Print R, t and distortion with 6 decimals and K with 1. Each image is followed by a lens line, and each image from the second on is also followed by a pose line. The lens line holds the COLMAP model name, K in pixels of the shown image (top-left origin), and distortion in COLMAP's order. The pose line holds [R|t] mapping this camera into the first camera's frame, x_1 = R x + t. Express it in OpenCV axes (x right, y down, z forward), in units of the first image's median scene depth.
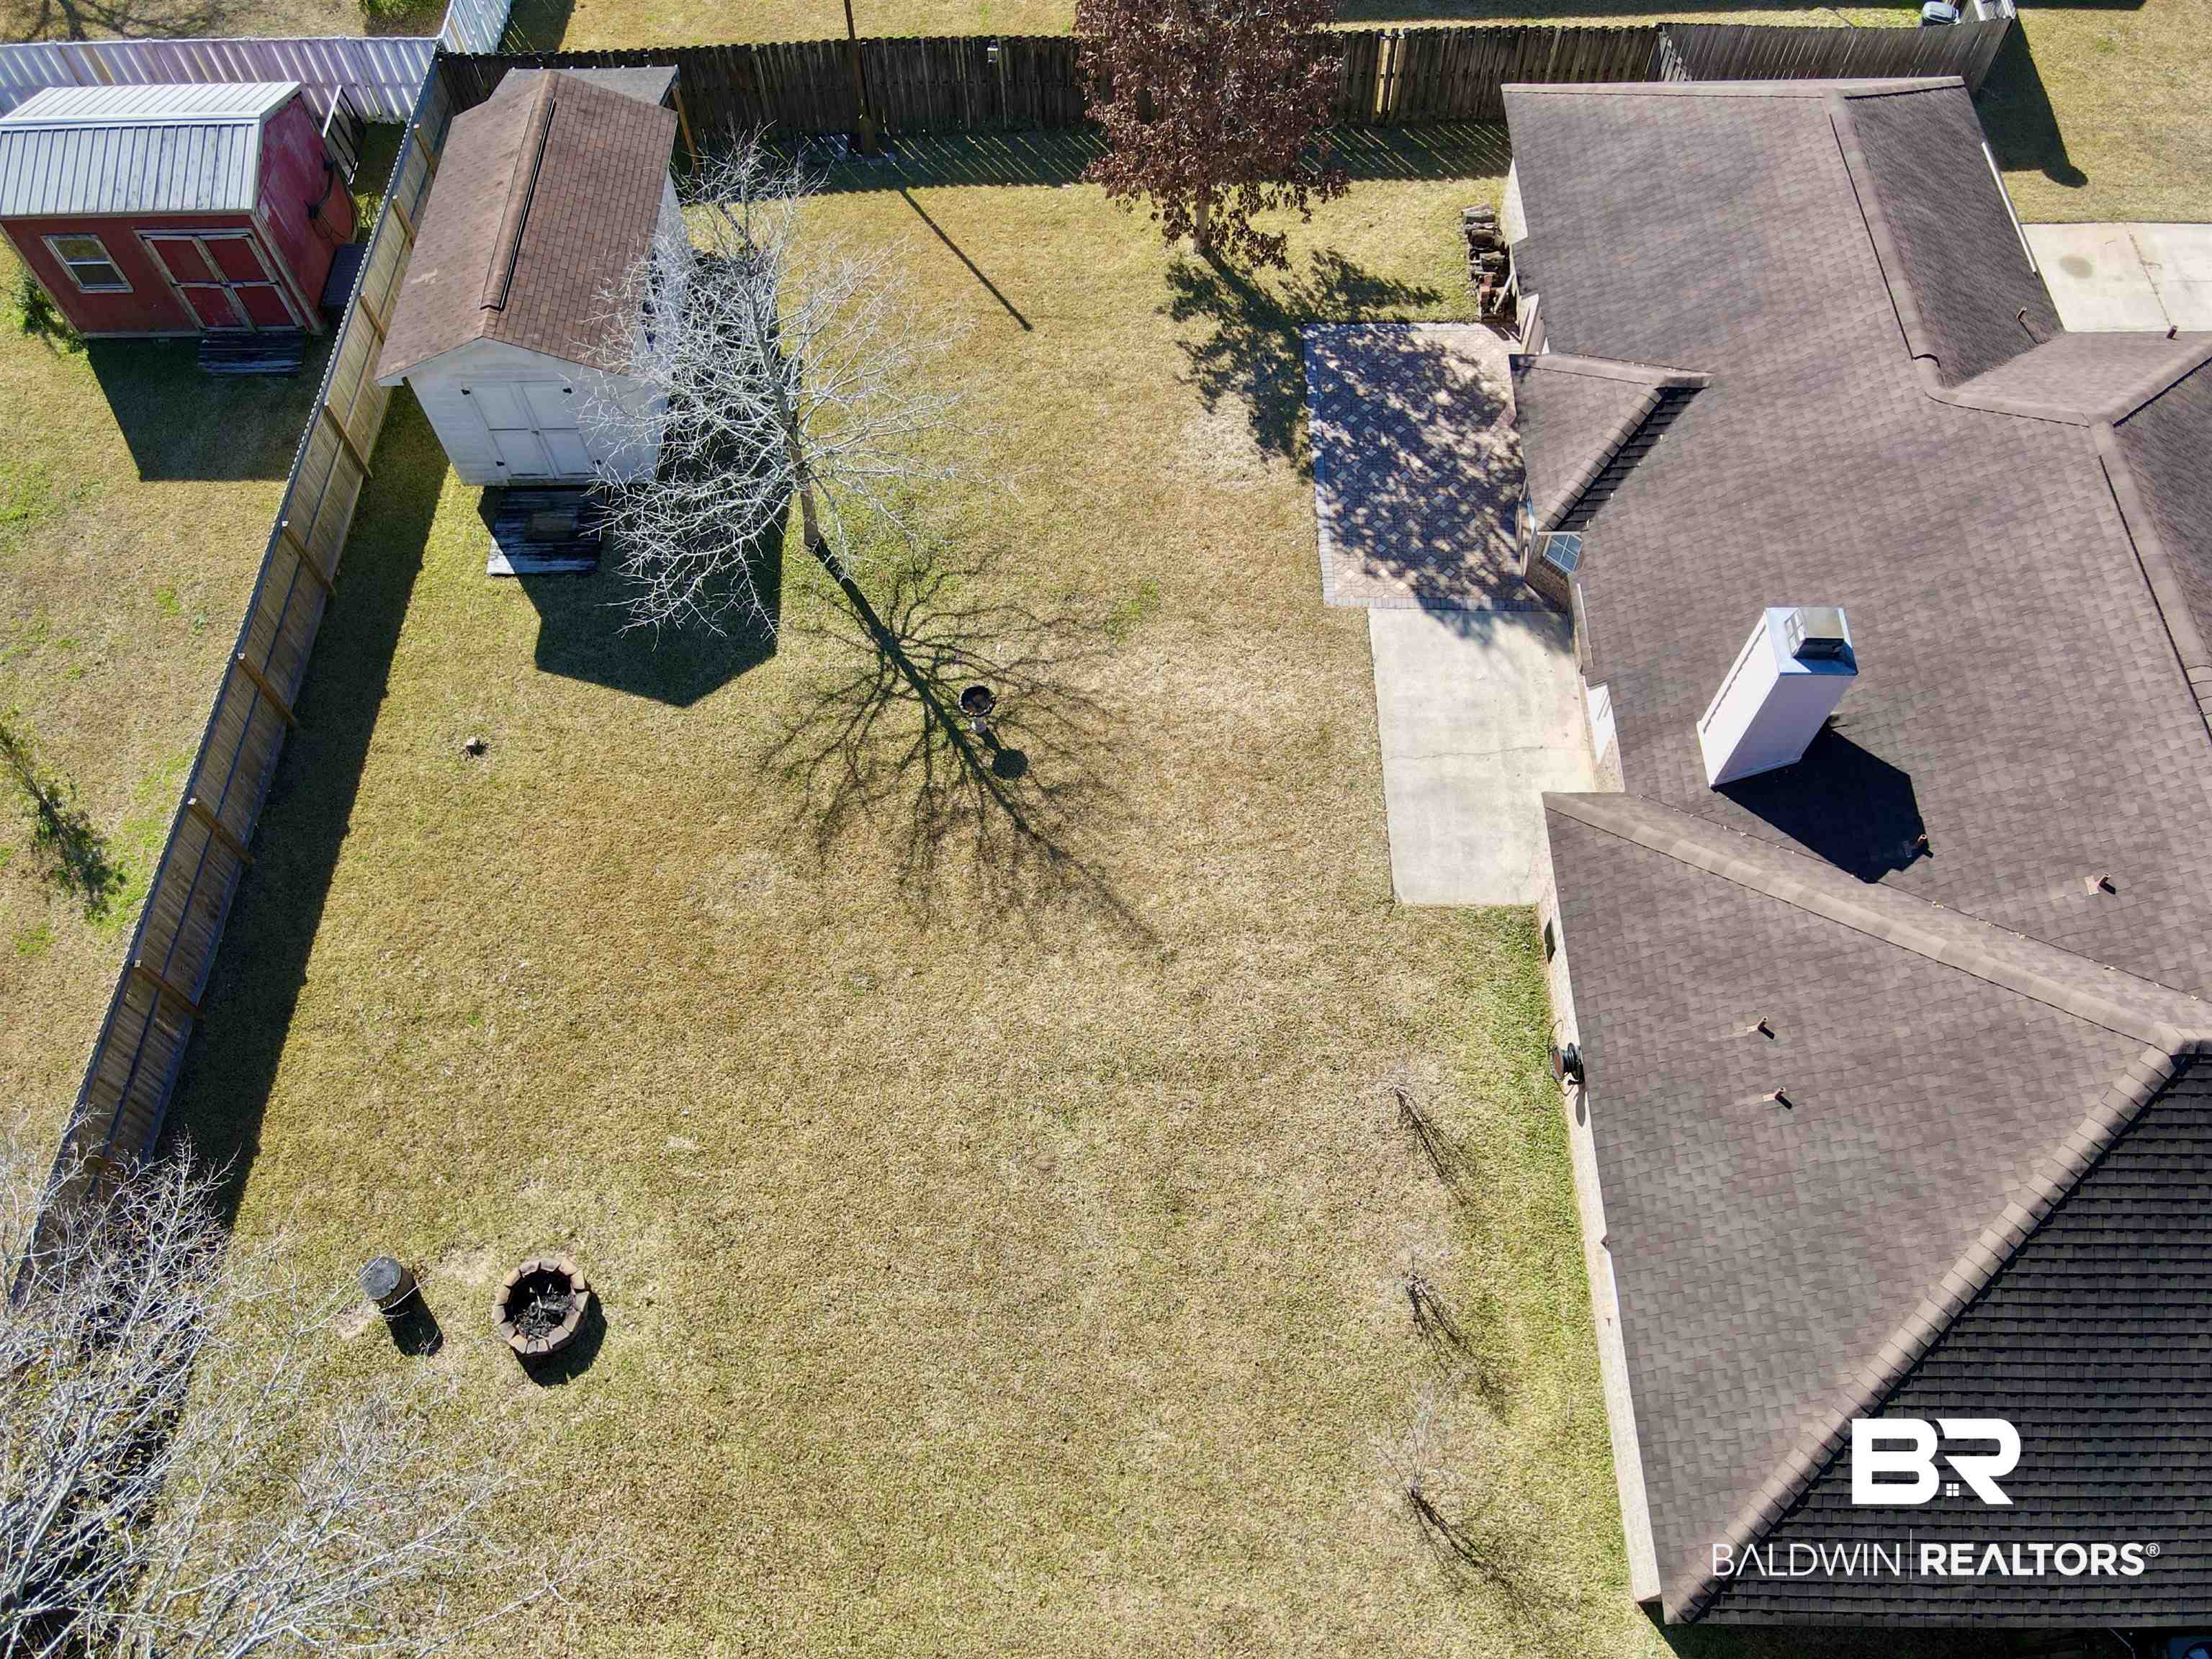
lens RADIAL K [[1621.4, 0, 1111.1], [0, 1621.4, 815.7], [0, 0, 1]] dist [0.000293, 0.034683]
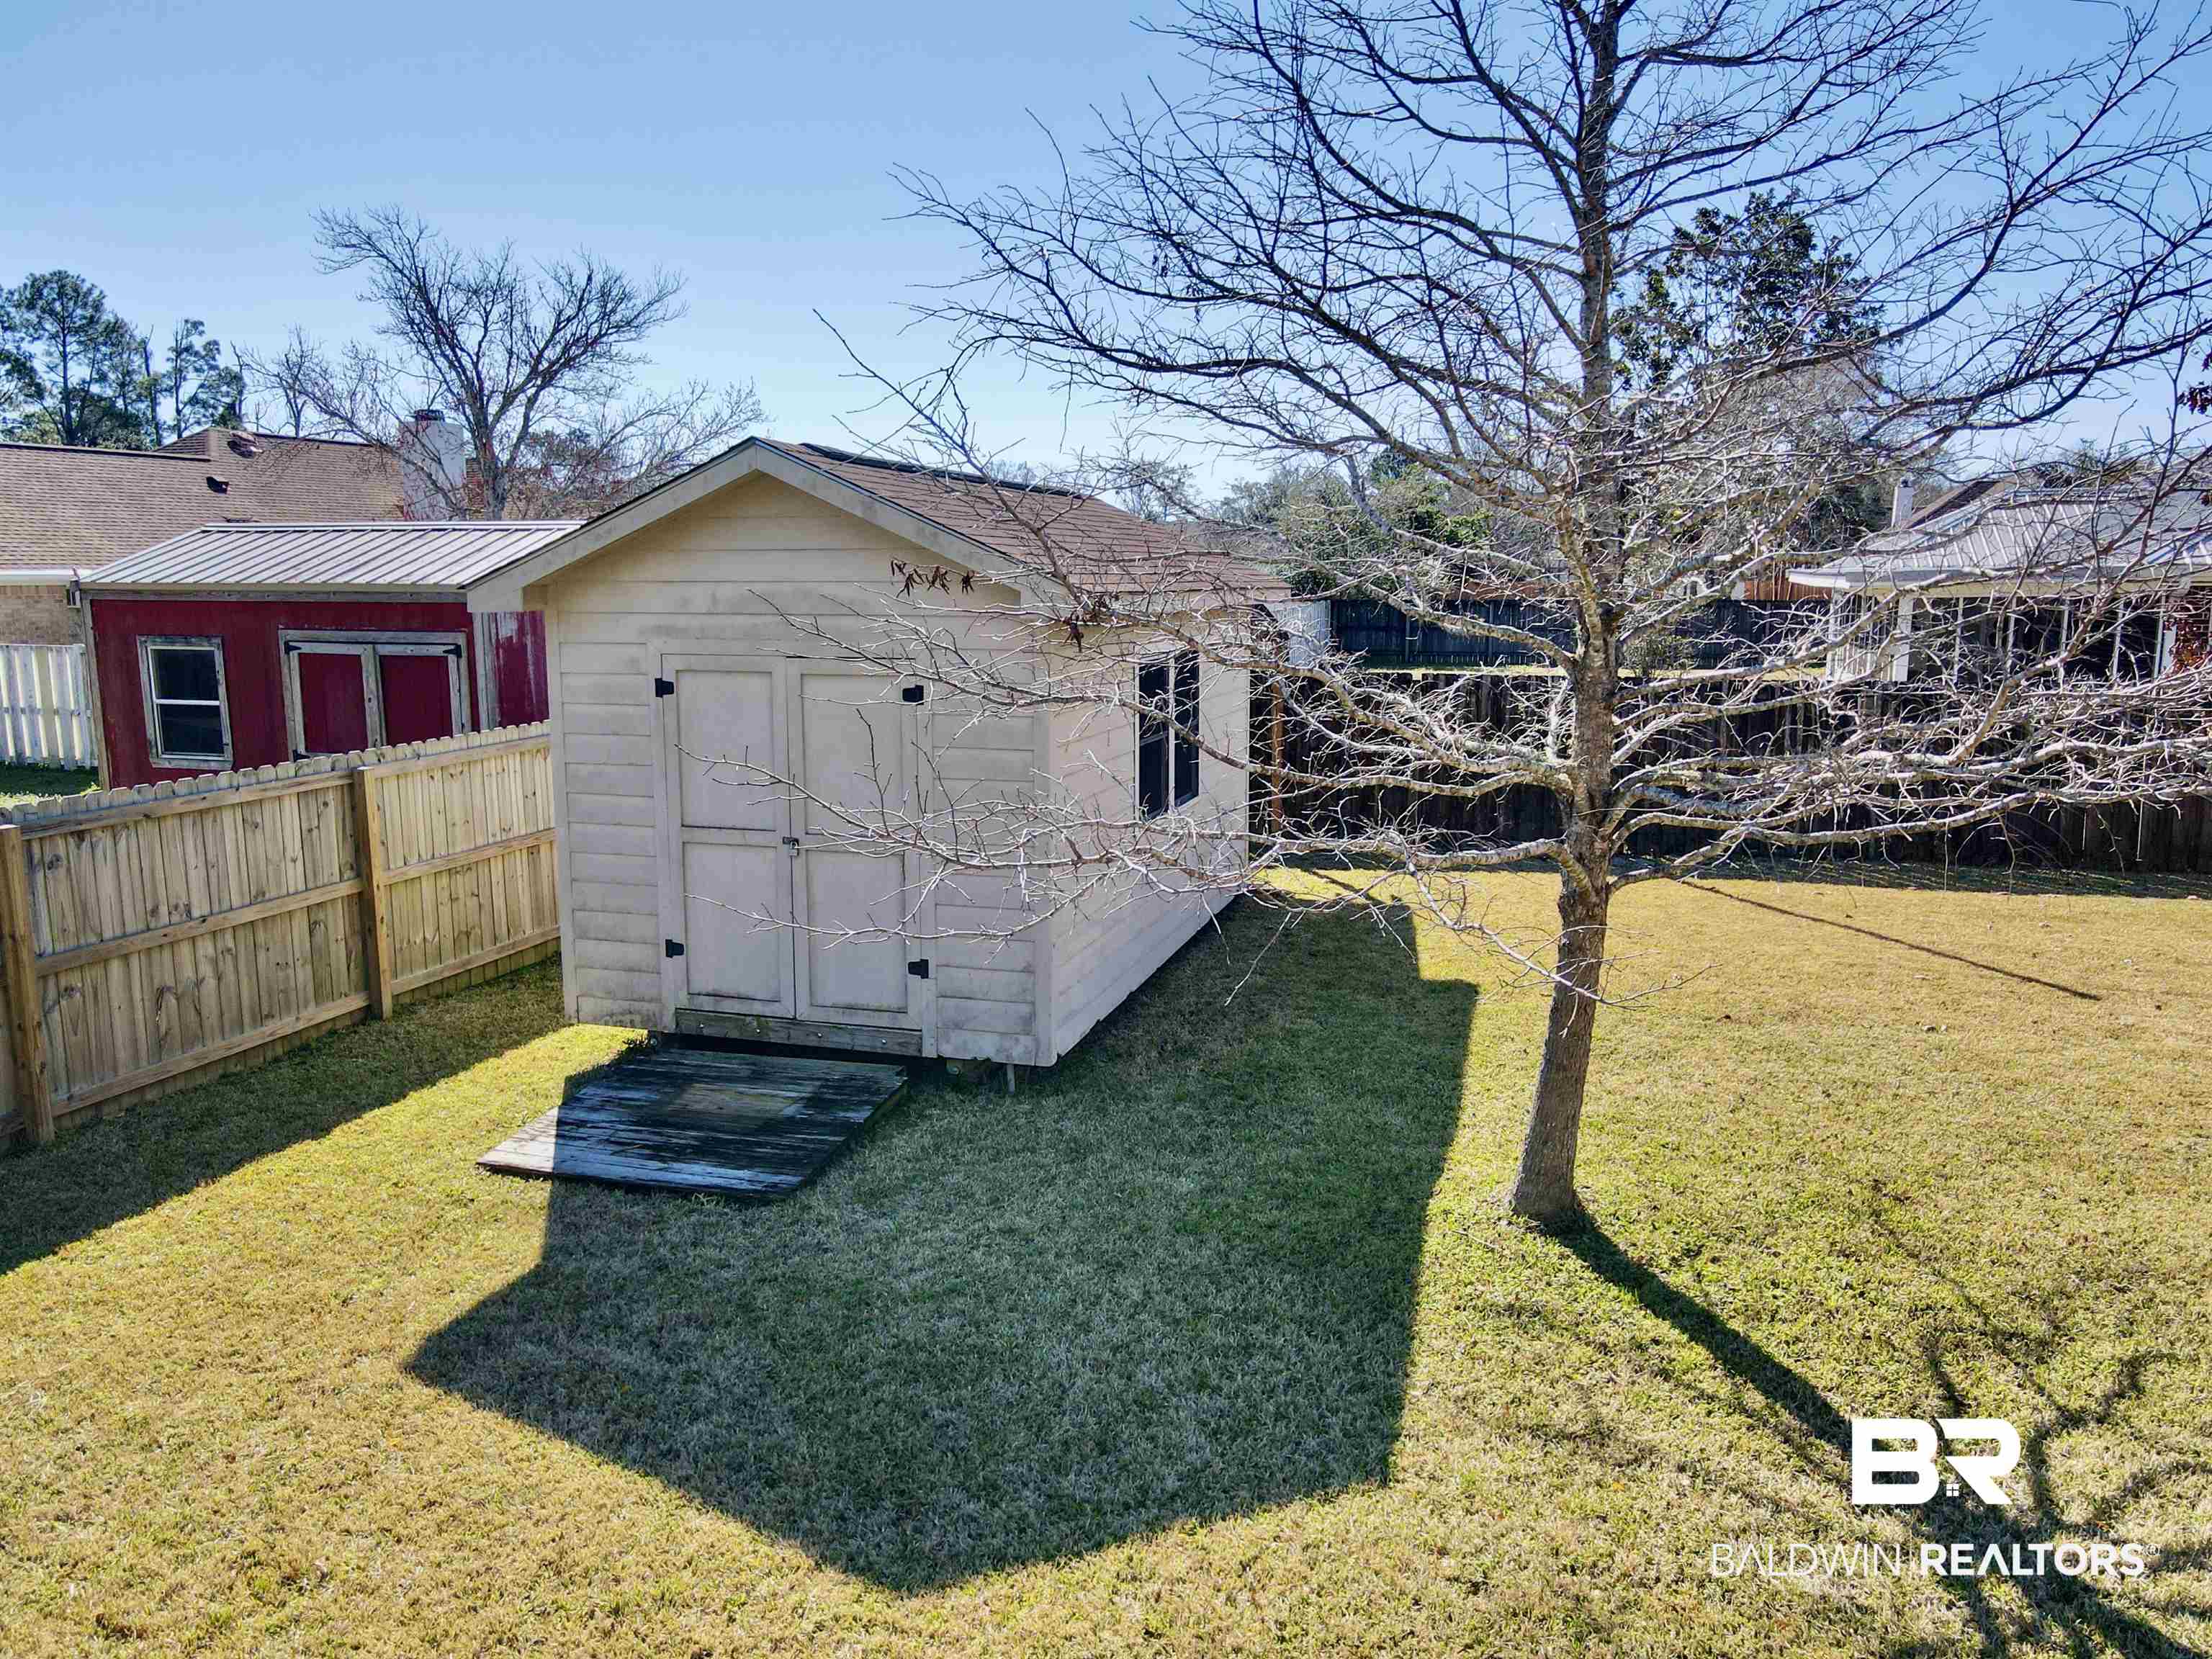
lens RADIAL K [[1621.4, 0, 1111.1], [0, 1621.4, 815.7], [0, 0, 1]] dist [0.000293, 0.034683]
pose [[0.958044, 0.056244, -0.281048, -0.182570], [-0.253259, 0.625247, -0.738191, 0.011230], [0.134206, 0.778397, 0.613259, 0.777812]]
